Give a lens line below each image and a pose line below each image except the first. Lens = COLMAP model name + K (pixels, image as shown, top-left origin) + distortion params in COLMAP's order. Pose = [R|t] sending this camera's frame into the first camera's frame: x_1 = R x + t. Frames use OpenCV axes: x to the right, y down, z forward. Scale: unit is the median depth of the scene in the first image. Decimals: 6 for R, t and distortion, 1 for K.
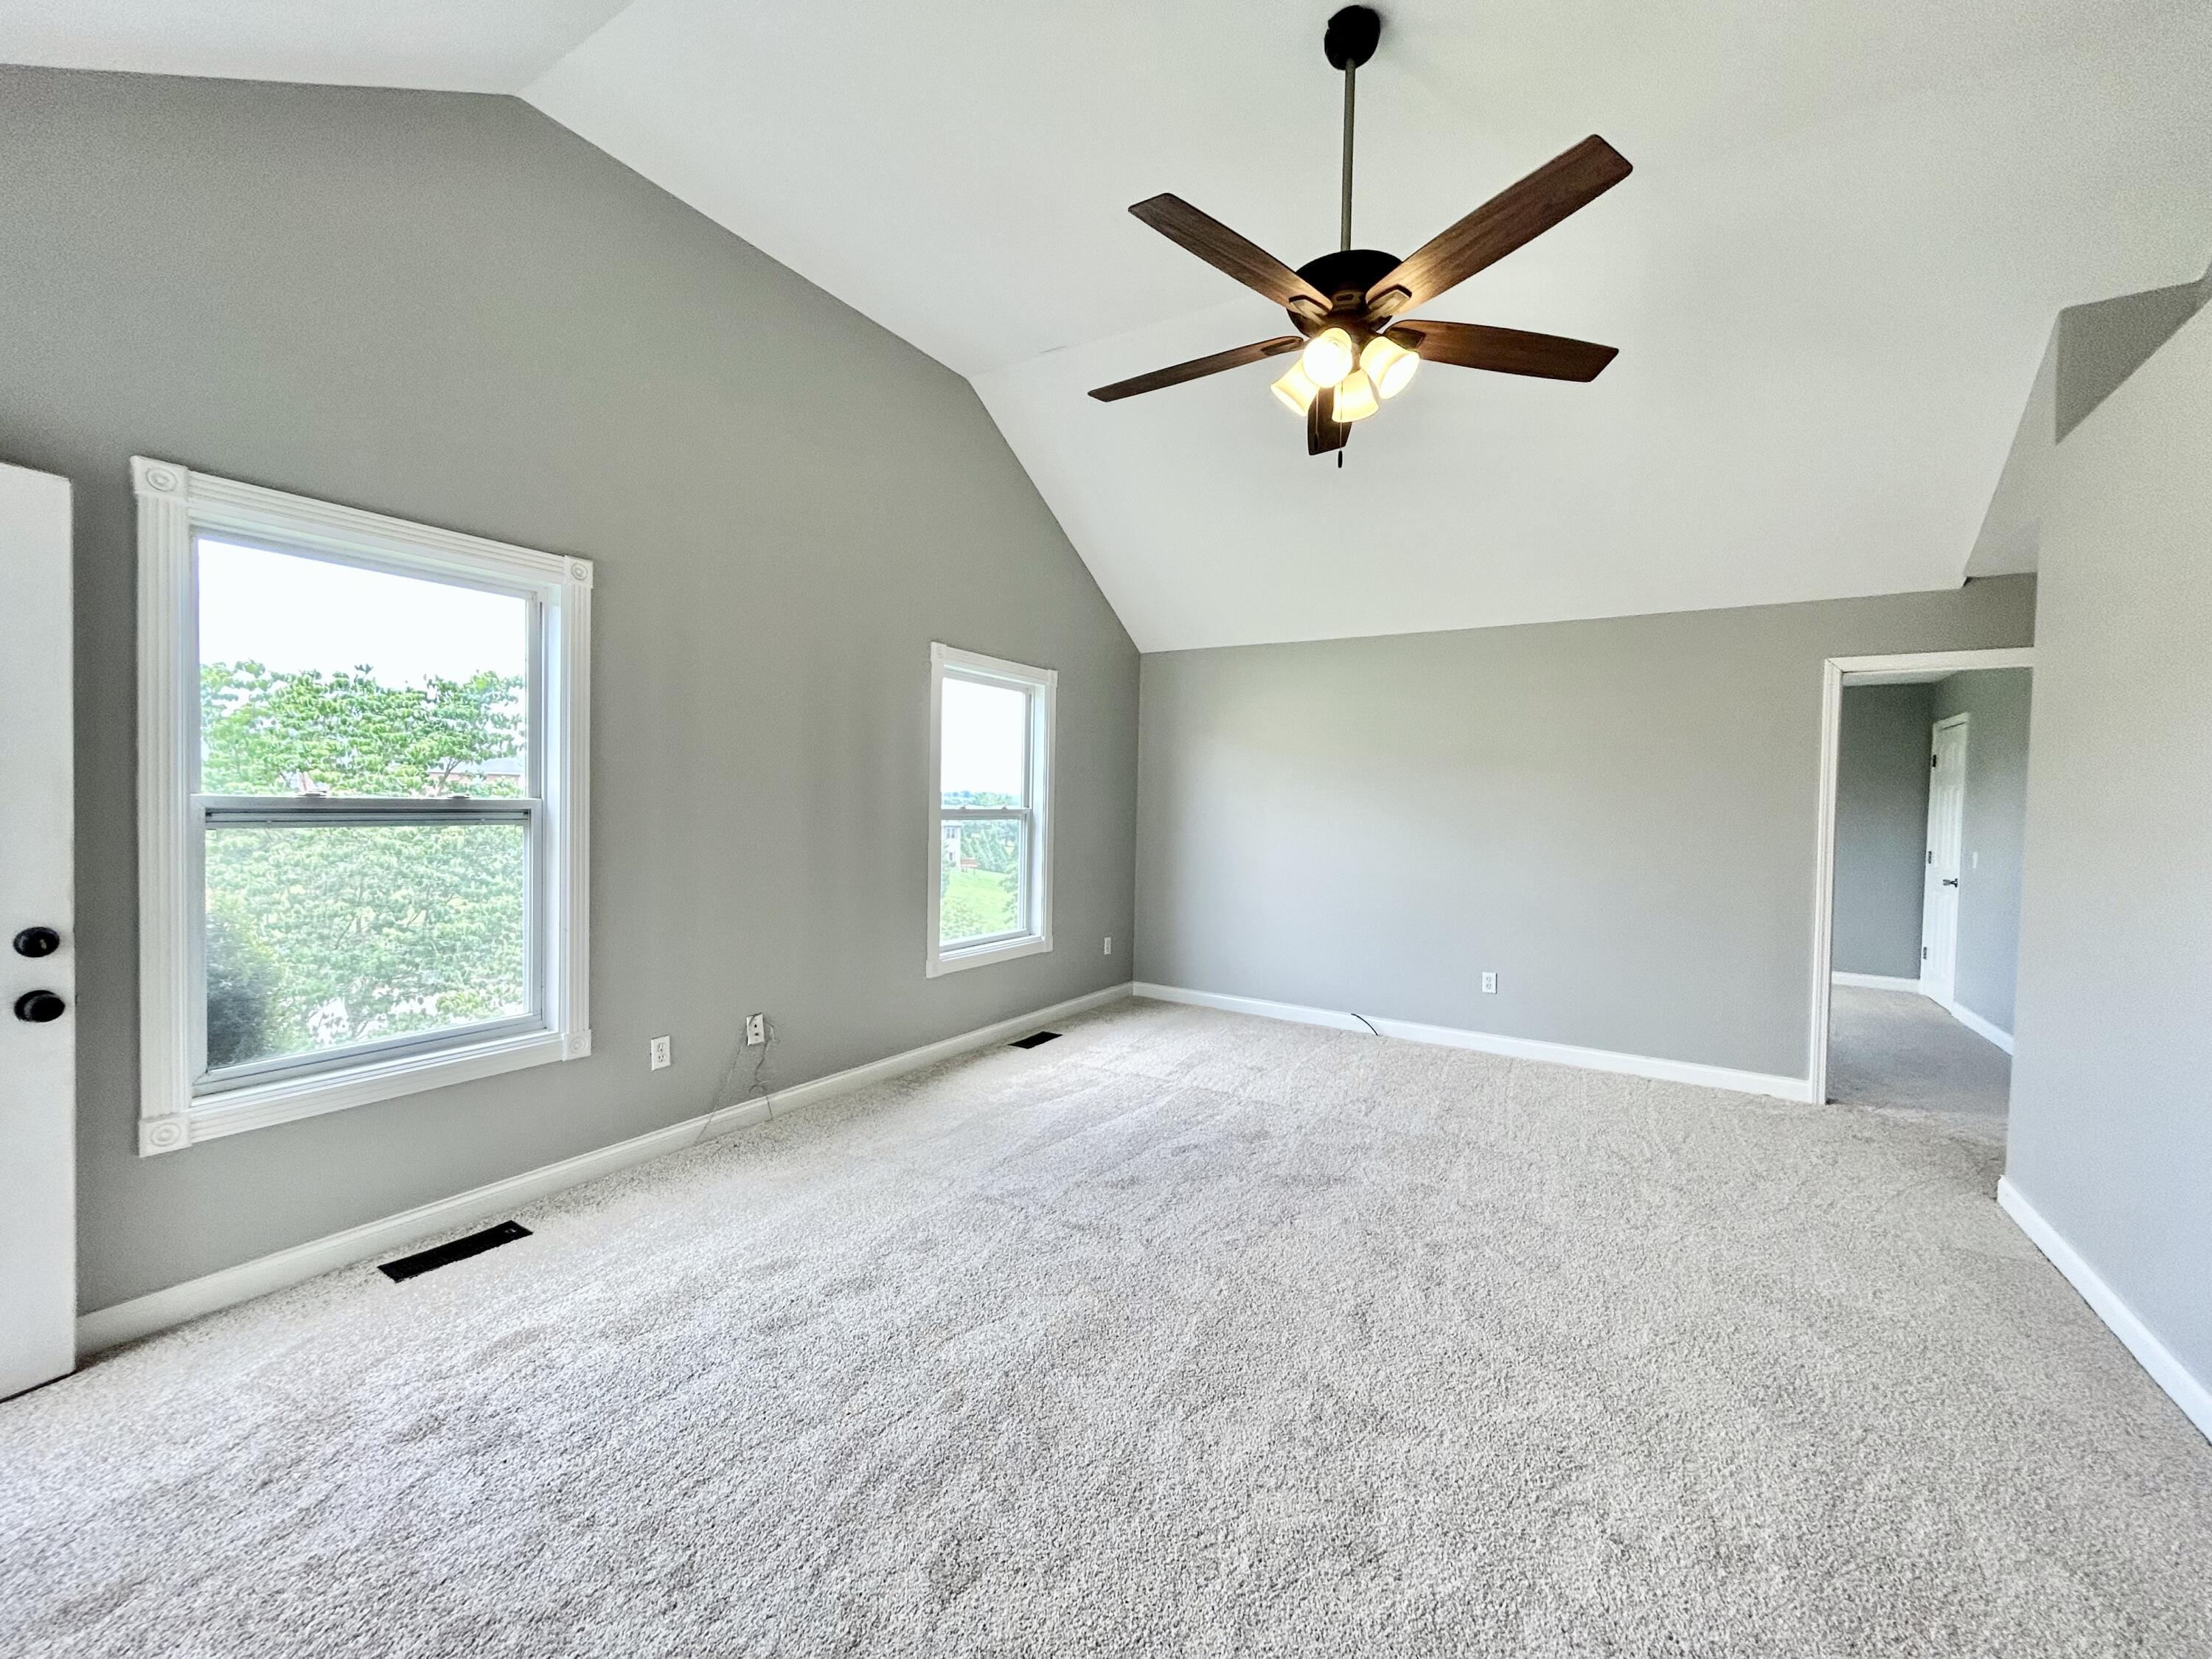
lens RADIAL K [[900.7, 0, 1082.3], [0, 900.7, 829.0], [0, 0, 1]] dist [-0.001298, 0.000276]
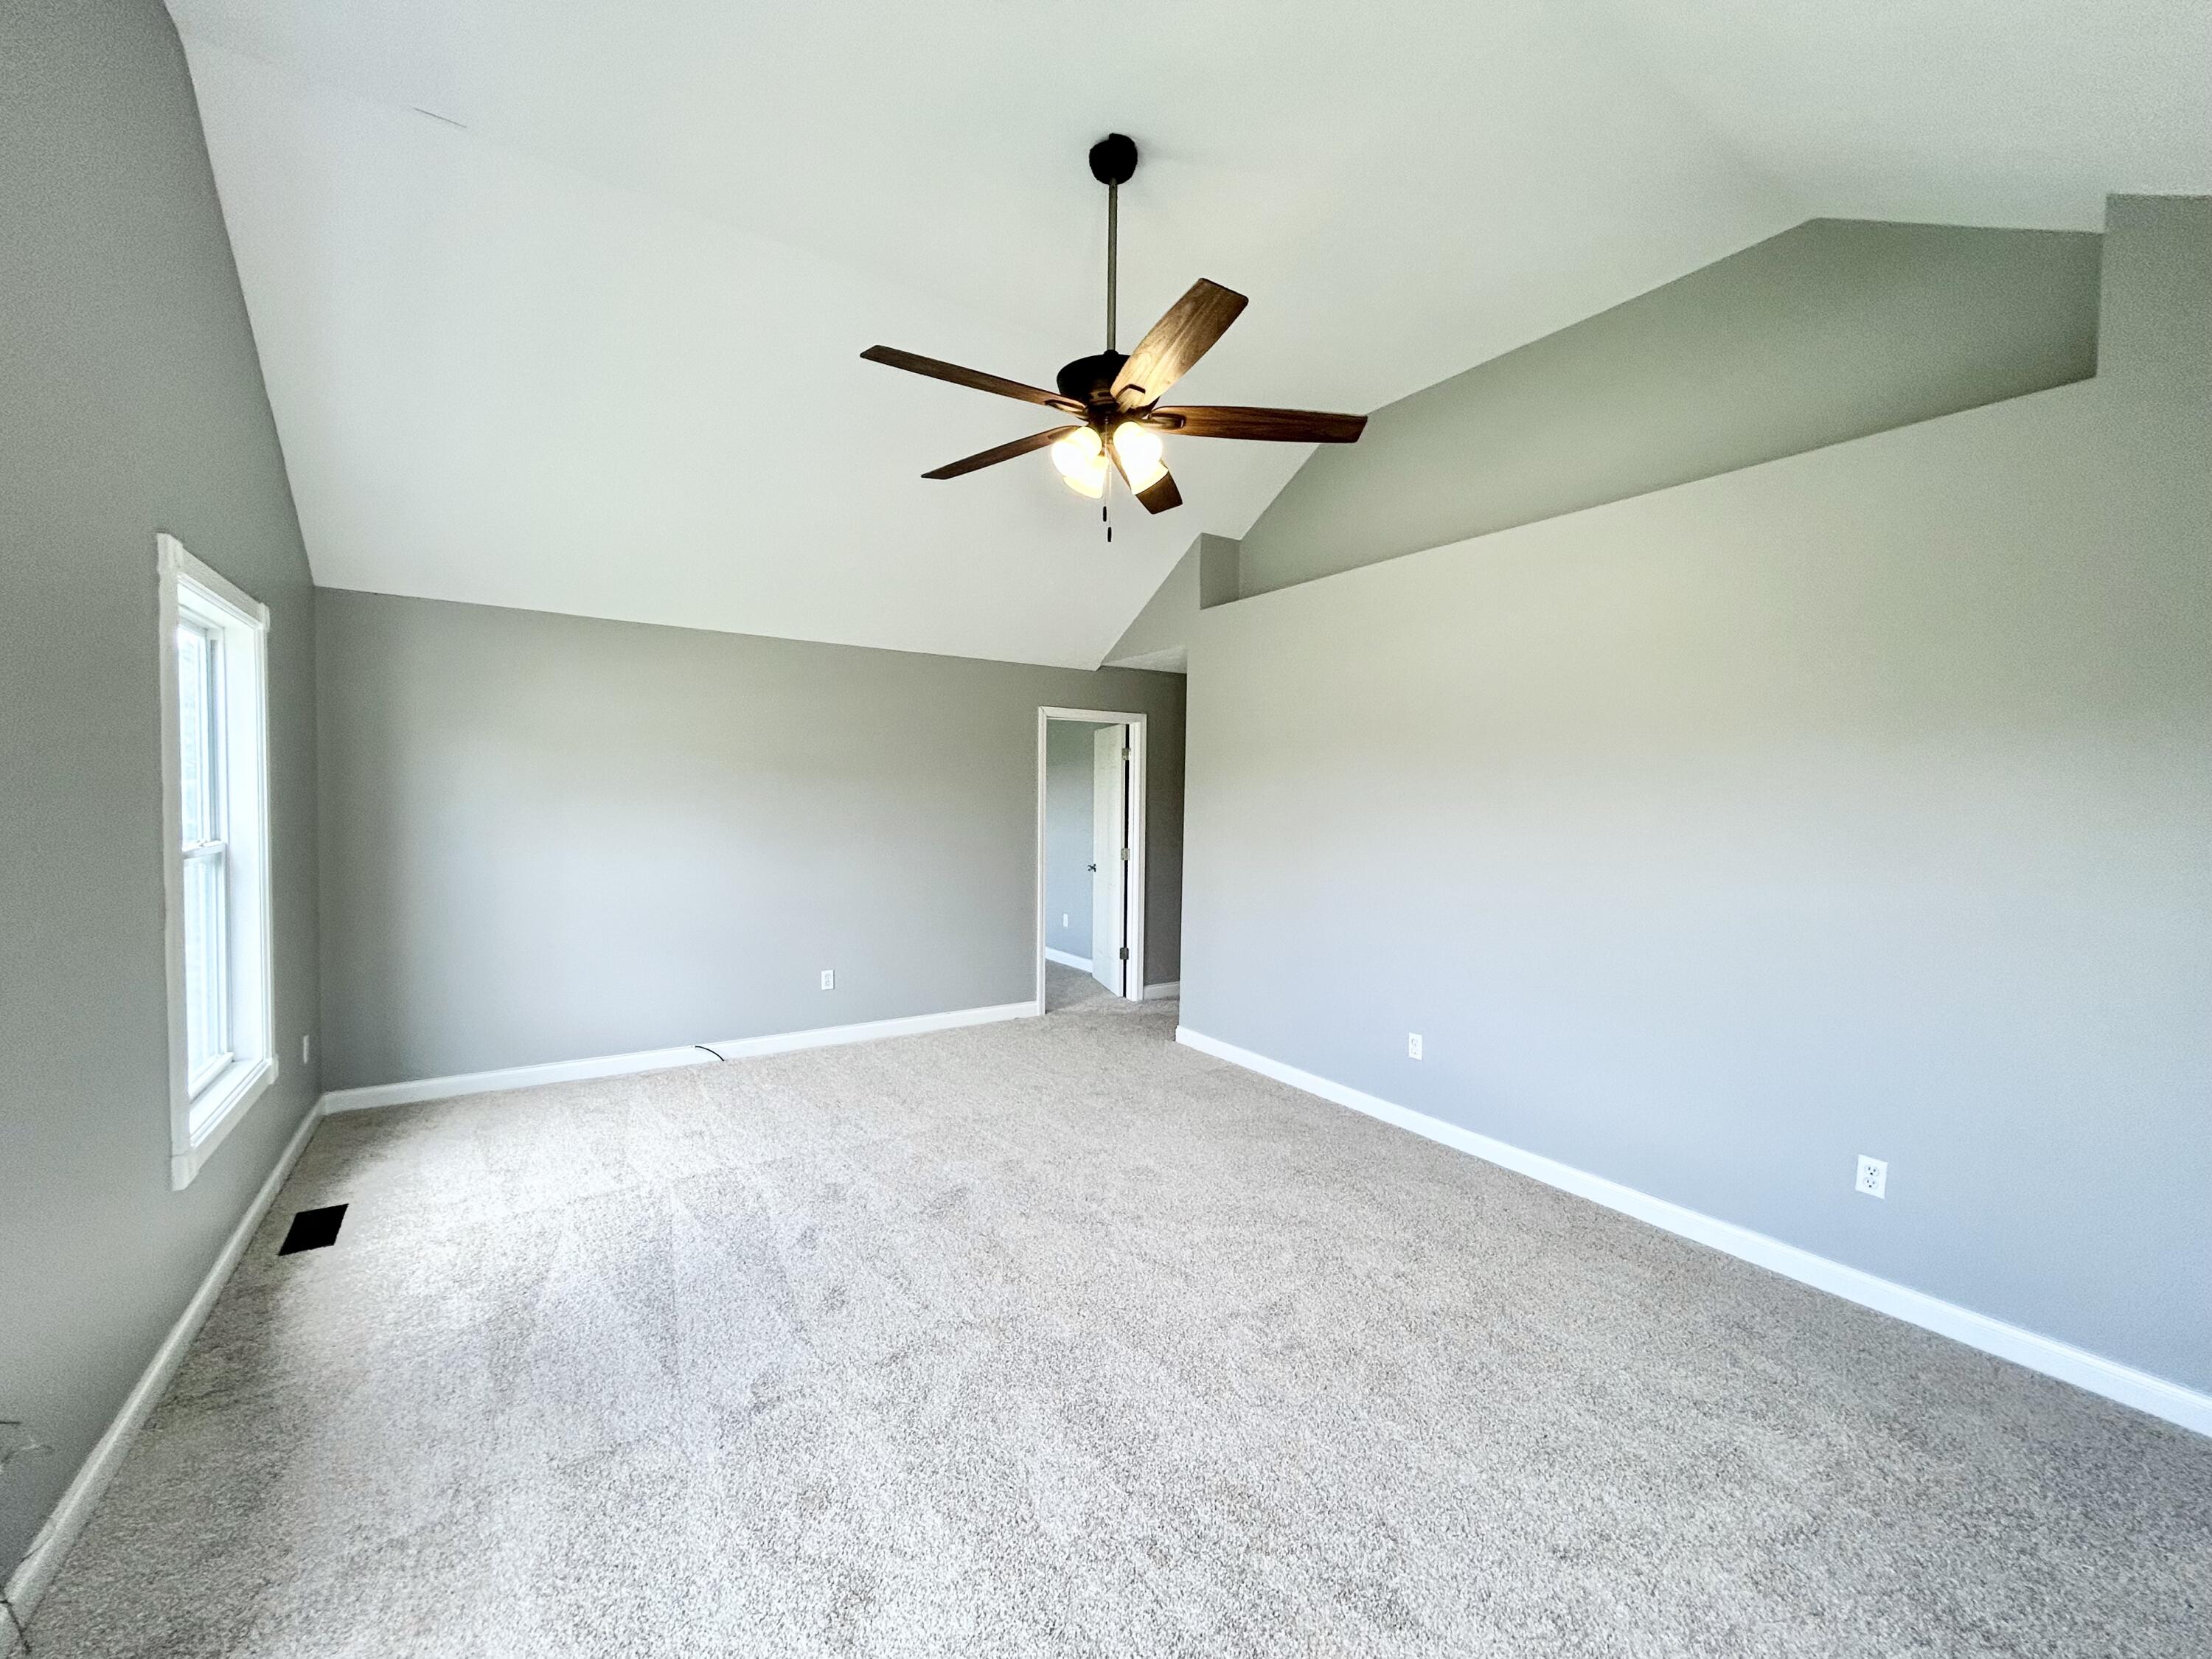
lens RADIAL K [[900.7, 0, 1098.1], [0, 900.7, 825.7], [0, 0, 1]] dist [-0.001298, 0.000276]
pose [[0.404938, -0.047041, 0.913133, -0.474085], [0.027277, 0.998853, 0.039360, -0.055308], [-0.913937, 0.008970, 0.405756, 0.346580]]
